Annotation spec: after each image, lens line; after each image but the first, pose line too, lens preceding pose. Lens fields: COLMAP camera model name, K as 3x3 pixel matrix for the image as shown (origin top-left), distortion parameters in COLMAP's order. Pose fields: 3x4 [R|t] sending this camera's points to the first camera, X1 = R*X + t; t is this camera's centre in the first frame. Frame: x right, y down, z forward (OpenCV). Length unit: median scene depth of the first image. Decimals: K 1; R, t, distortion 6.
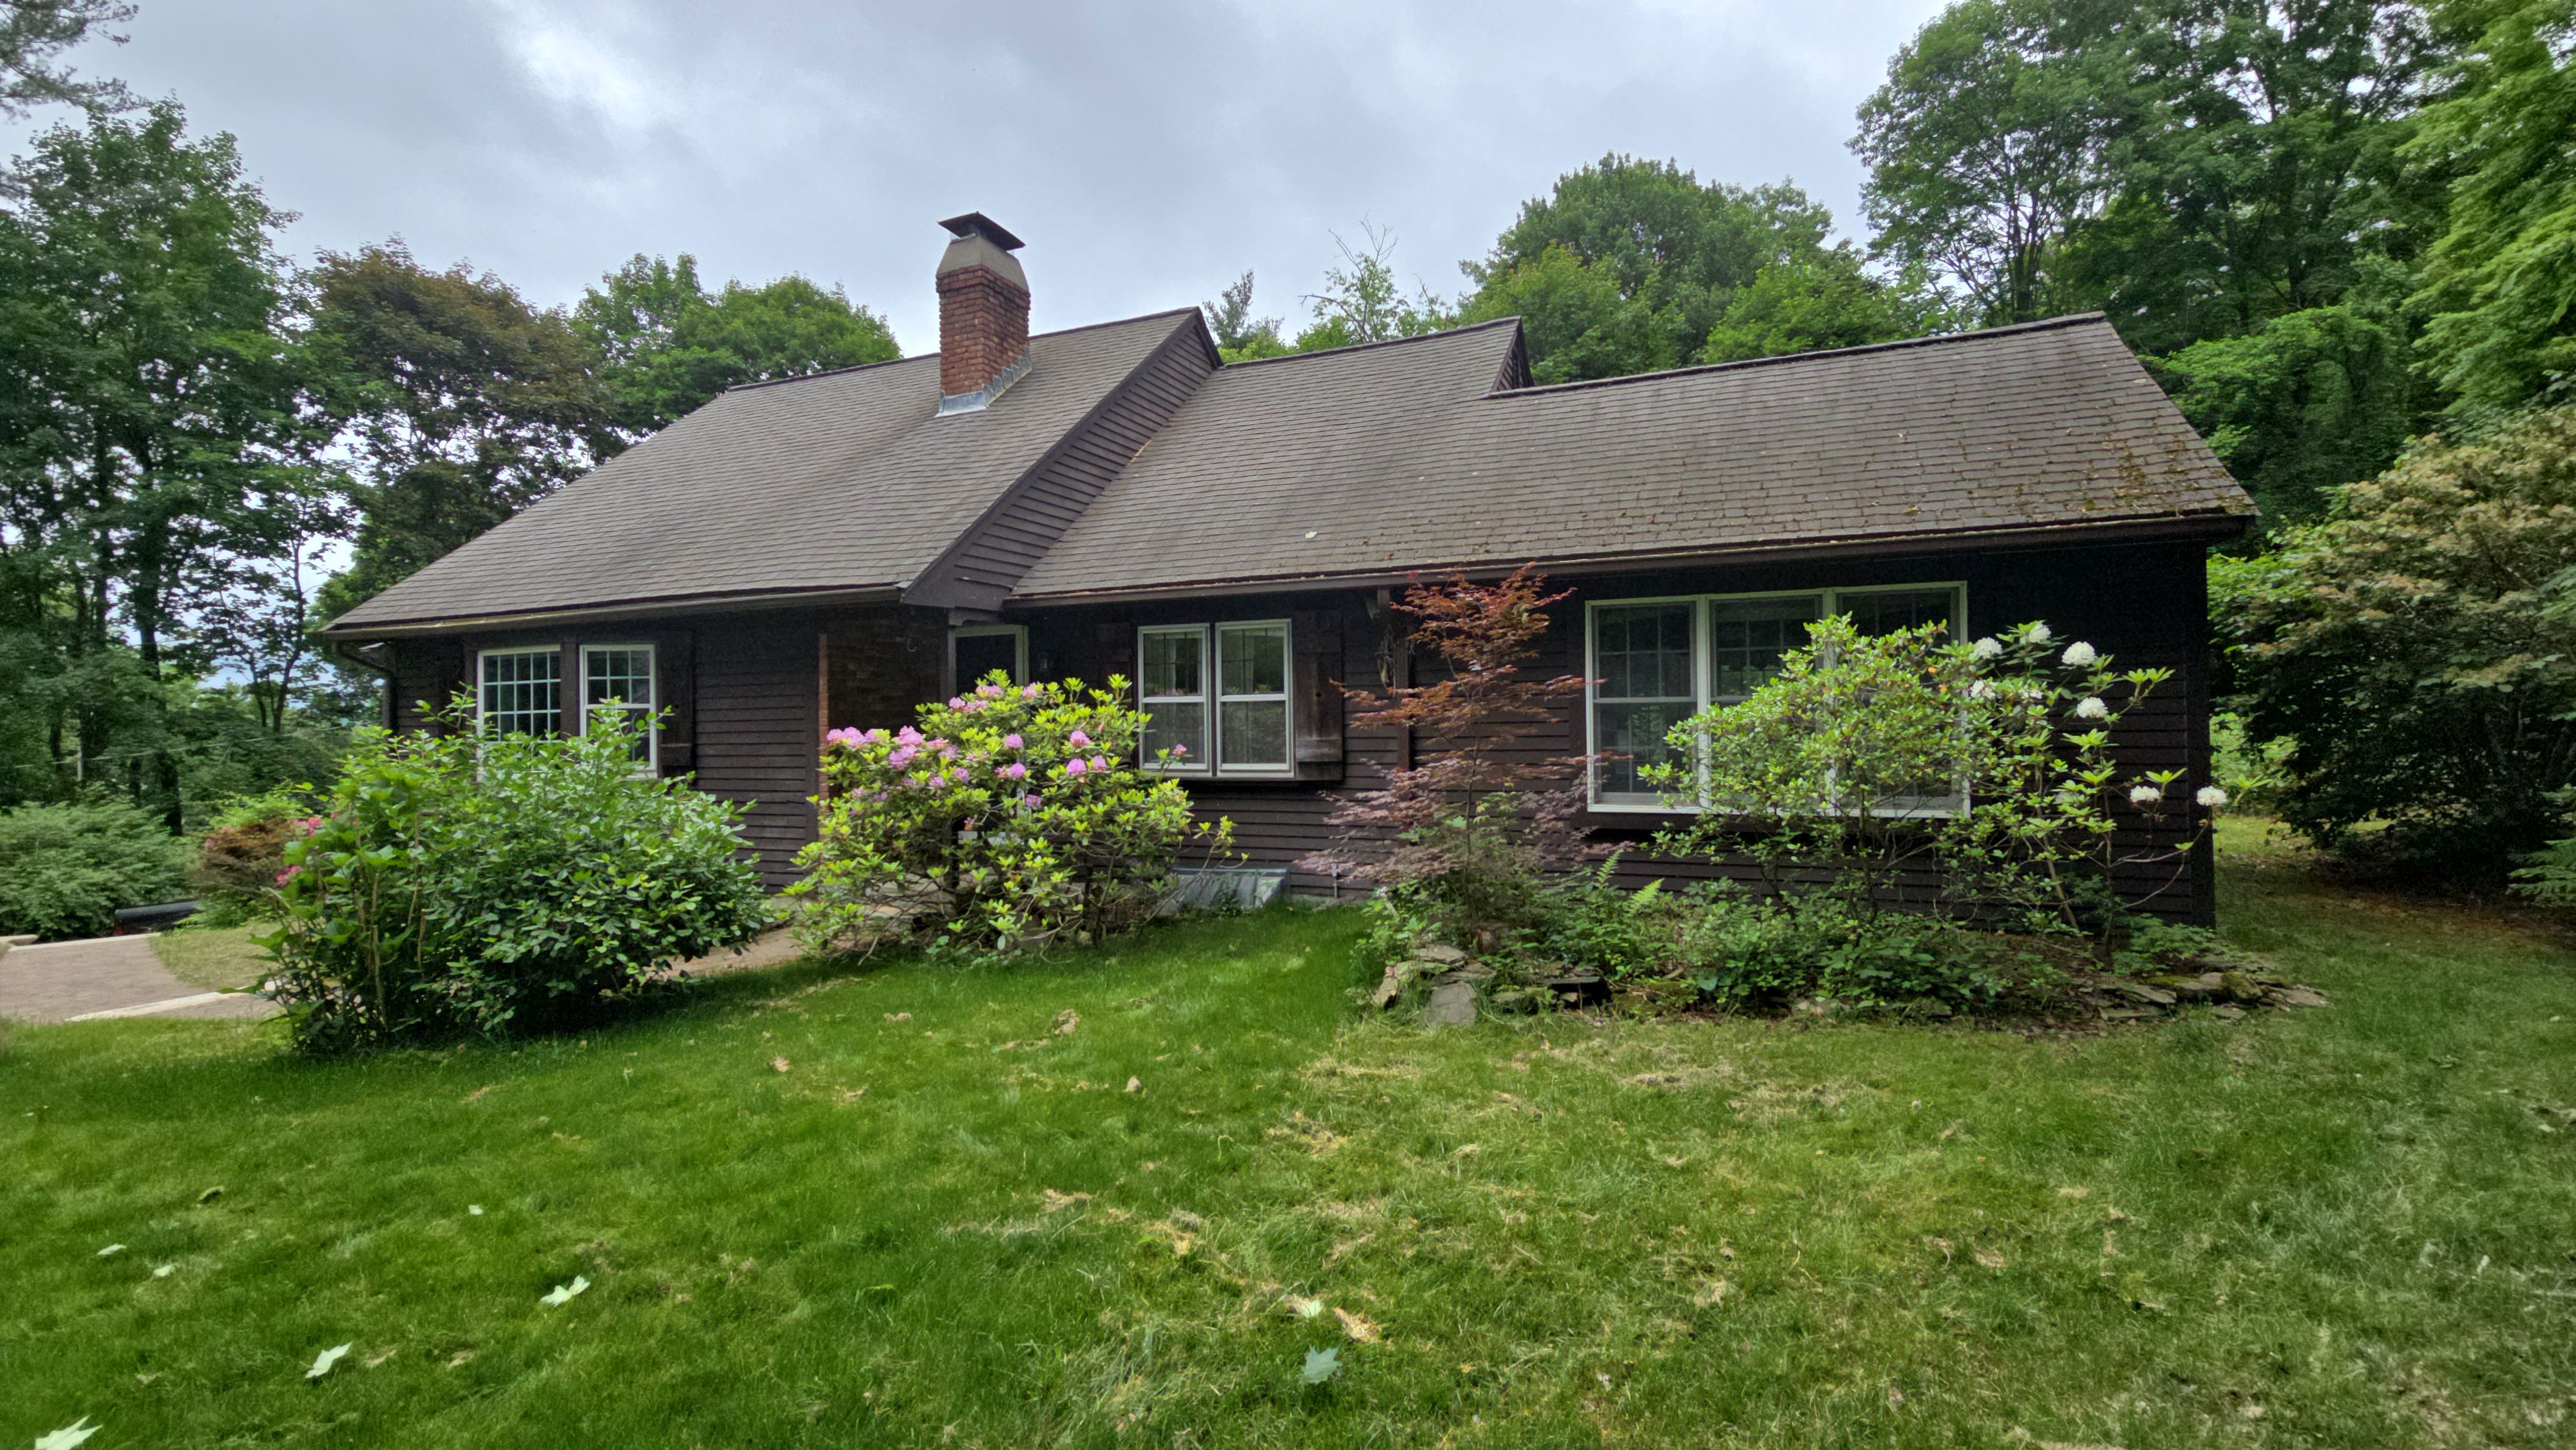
lens RADIAL K [[1075.9, 0, 1296.1], [0, 1075.9, 703.7], [0, 0, 1]] dist [0.000220, -0.000830]
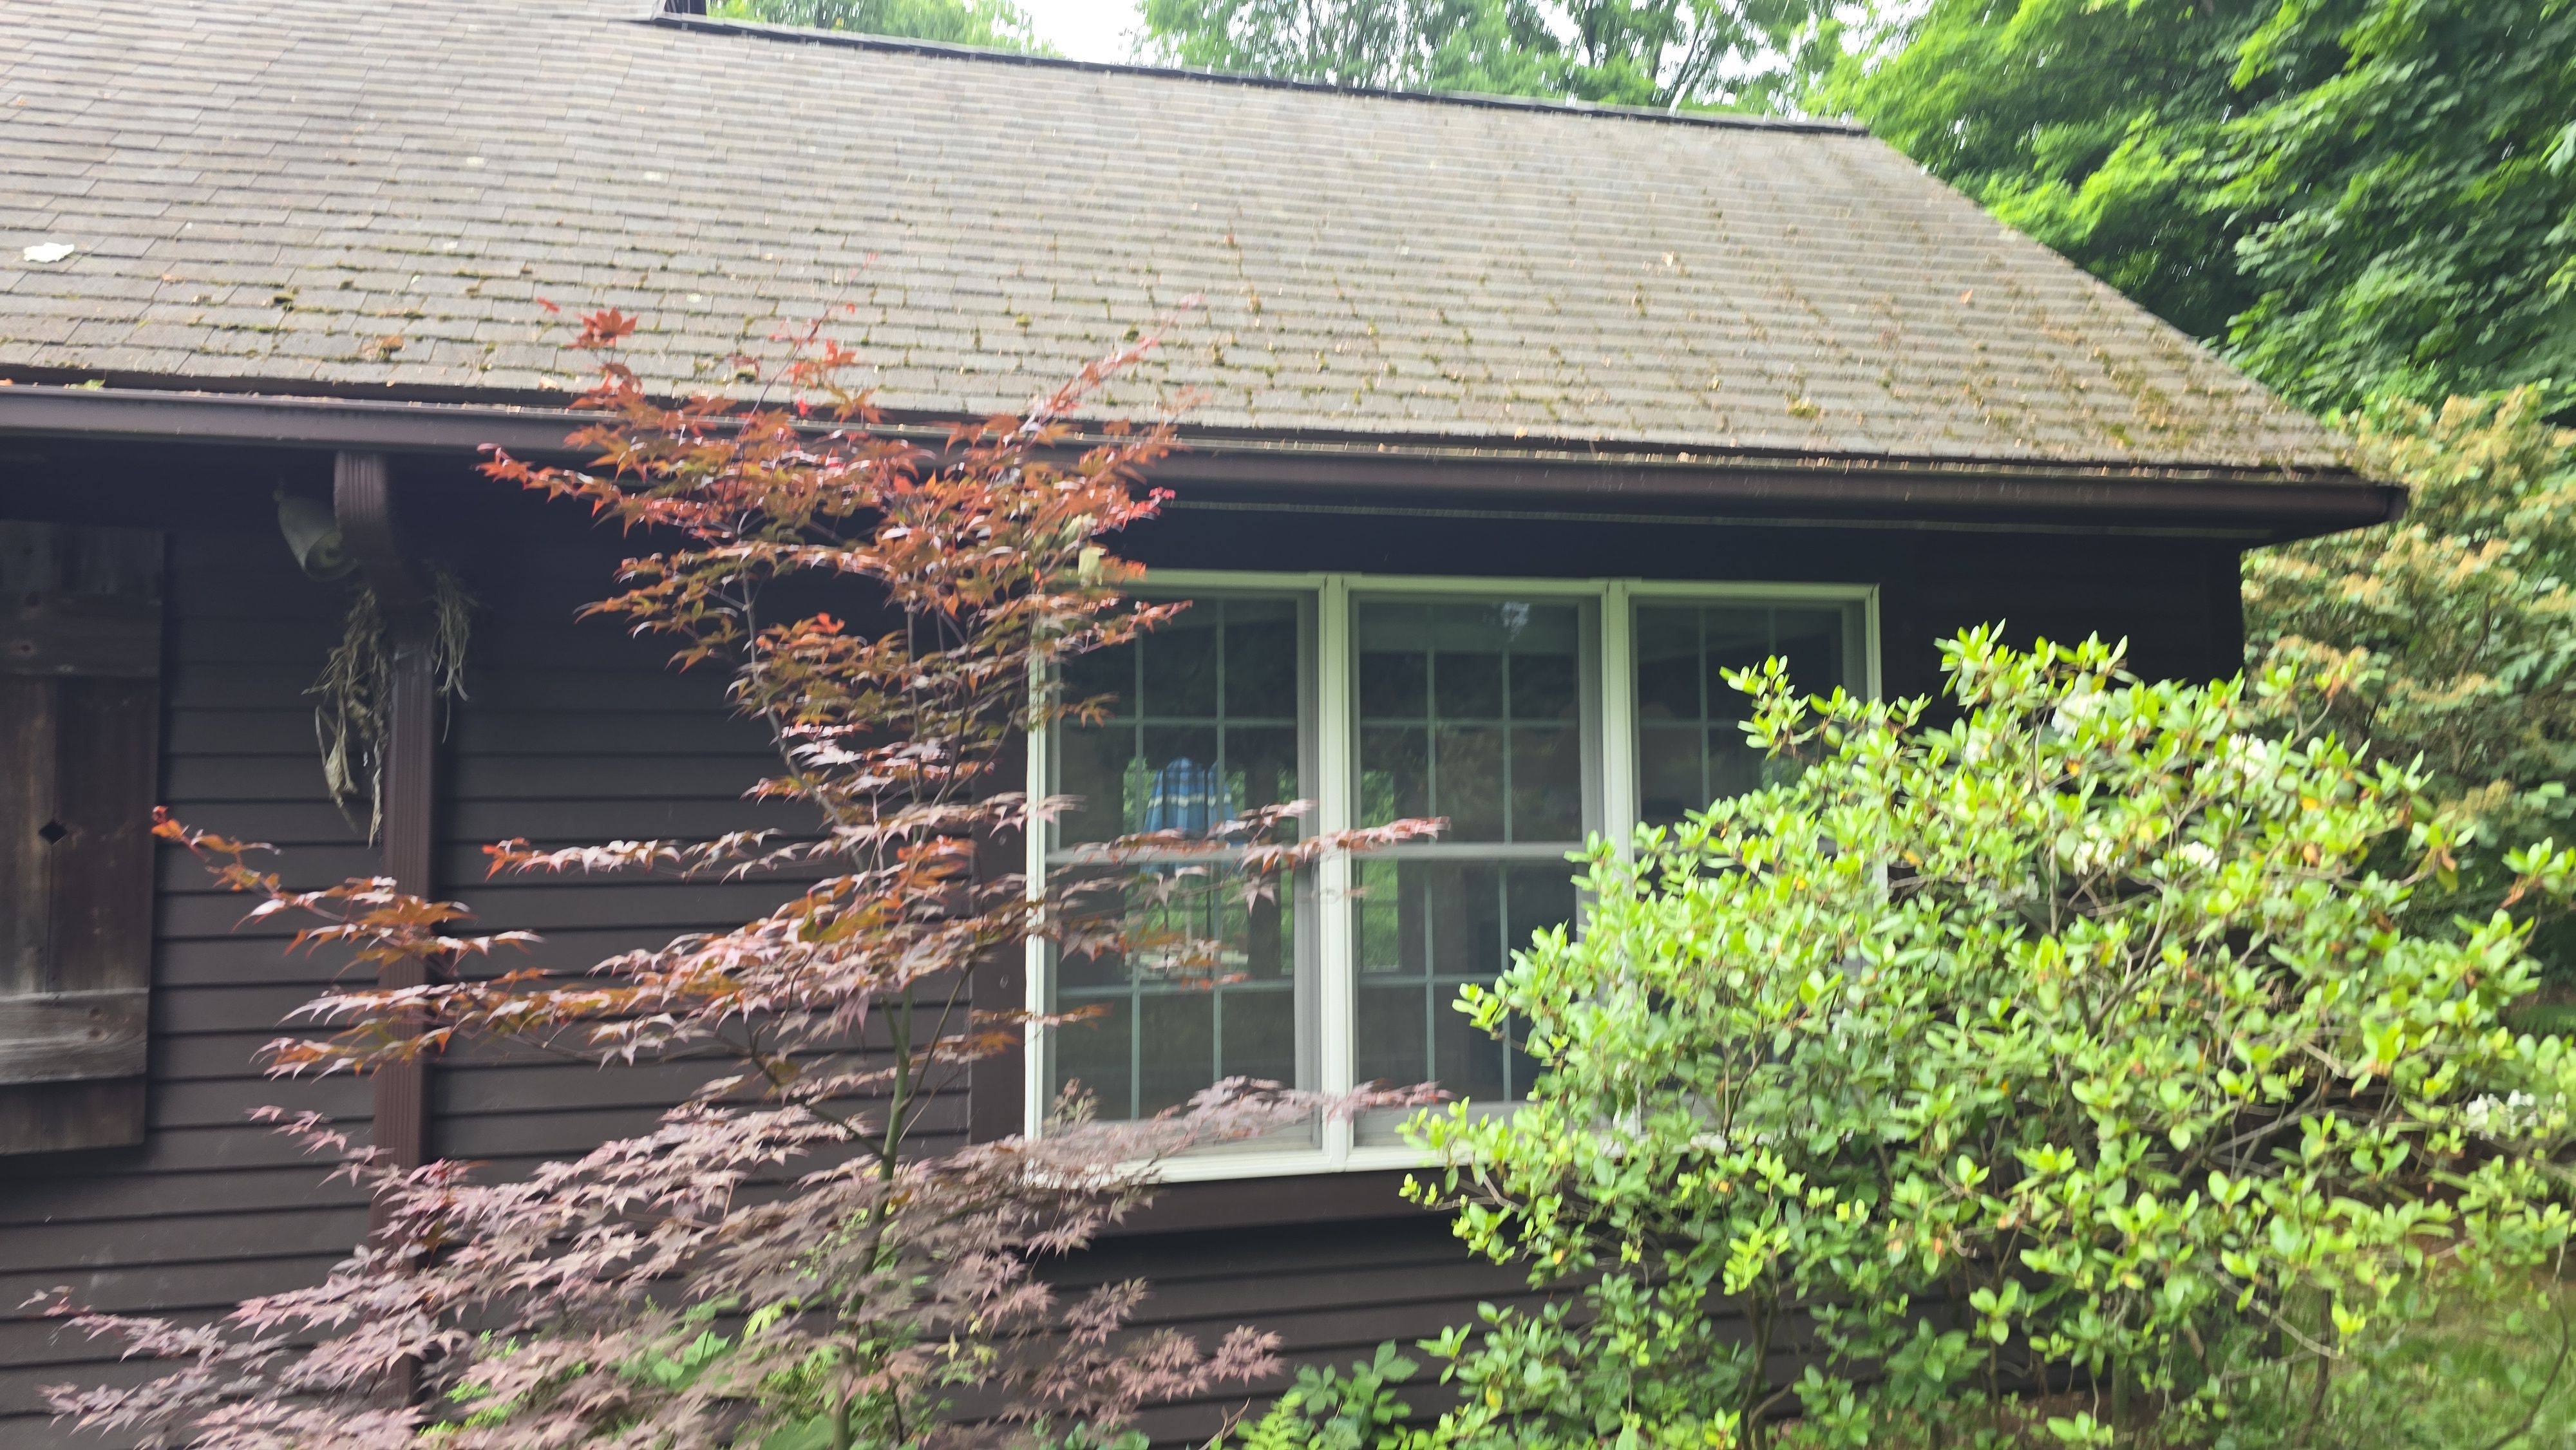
lens RADIAL K [[1757.5, 0, 1270.3], [0, 1757.5, 717.8], [0, 0, 1]] dist [0.084100, -0.058838]
pose [[0.817865, 0.041751, 0.573894, 0.006856], [-0.012842, 0.998440, -0.054337, -0.011382], [-0.575267, 0.037070, 0.817125, 0.321829]]
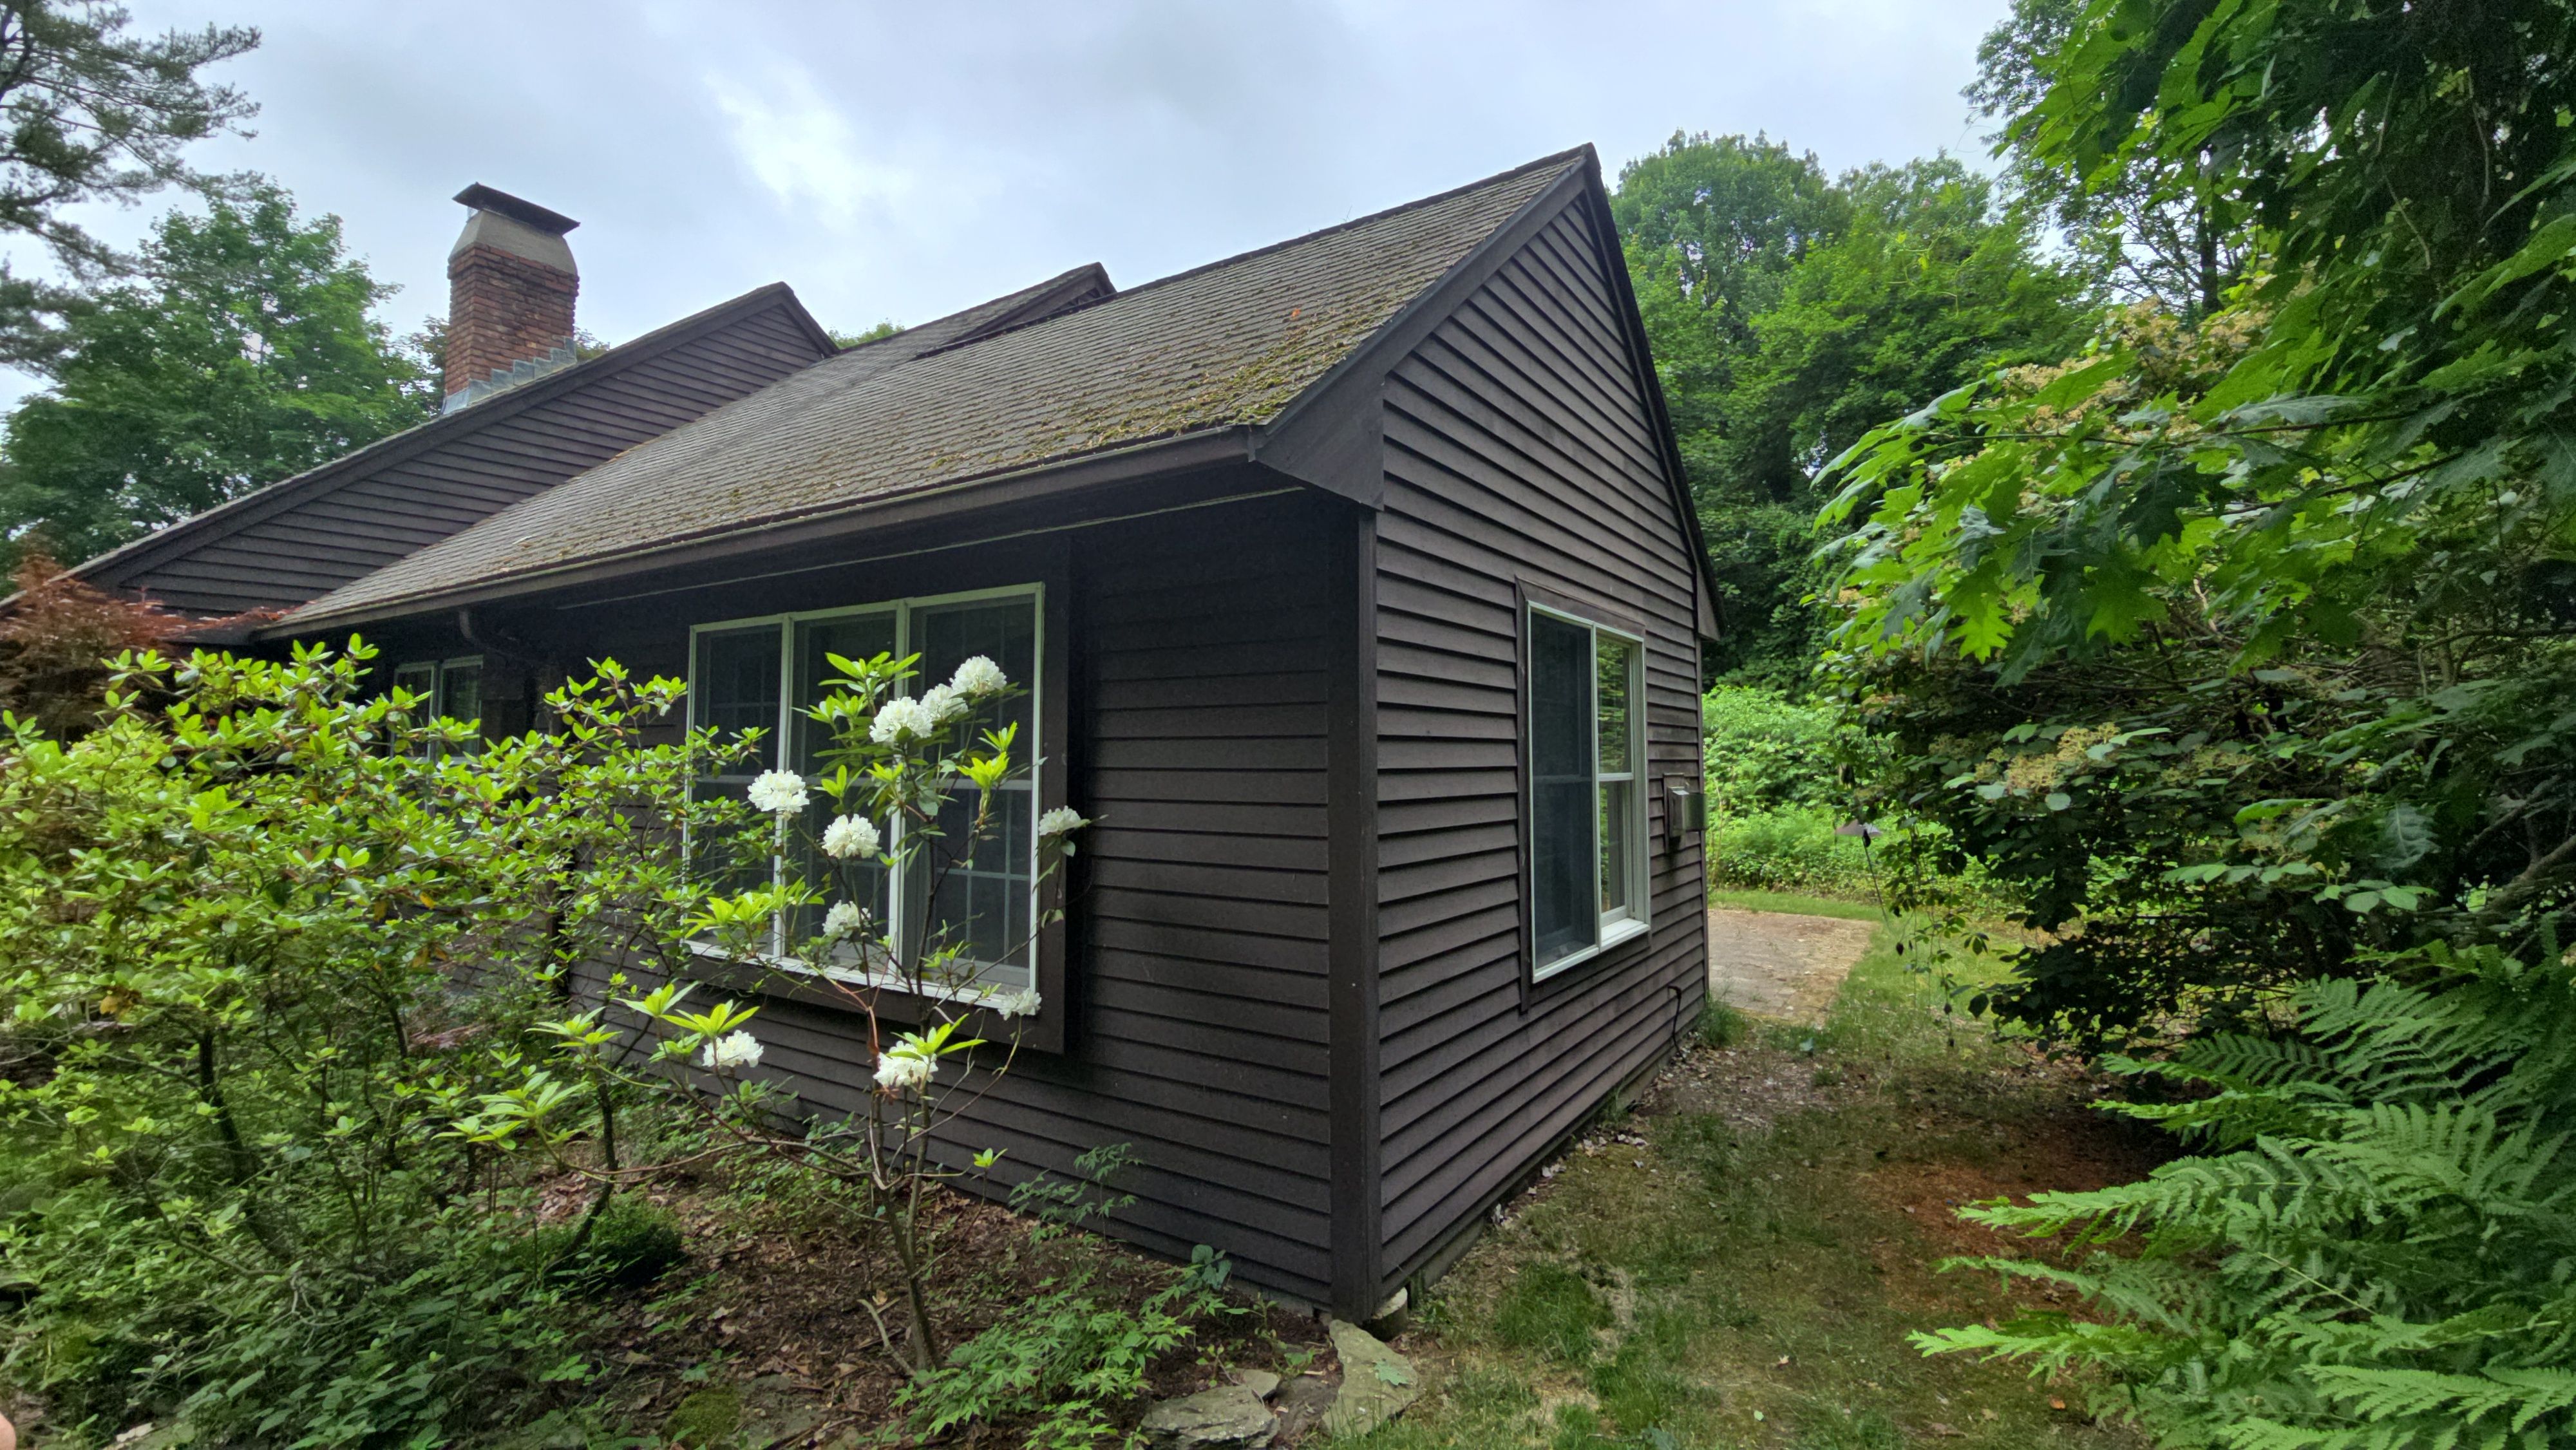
lens RADIAL K [[1101.8, 0, 1289.2], [0, 1101.8, 688.0], [0, 0, 1]] dist [-0.011484, 0.021637]
pose [[0.984166, 0.002467, -0.177233, 0.480369], [-0.011377, 0.998720, -0.049275, -0.019049], [0.176885, 0.050511, 0.982935, 0.264270]]
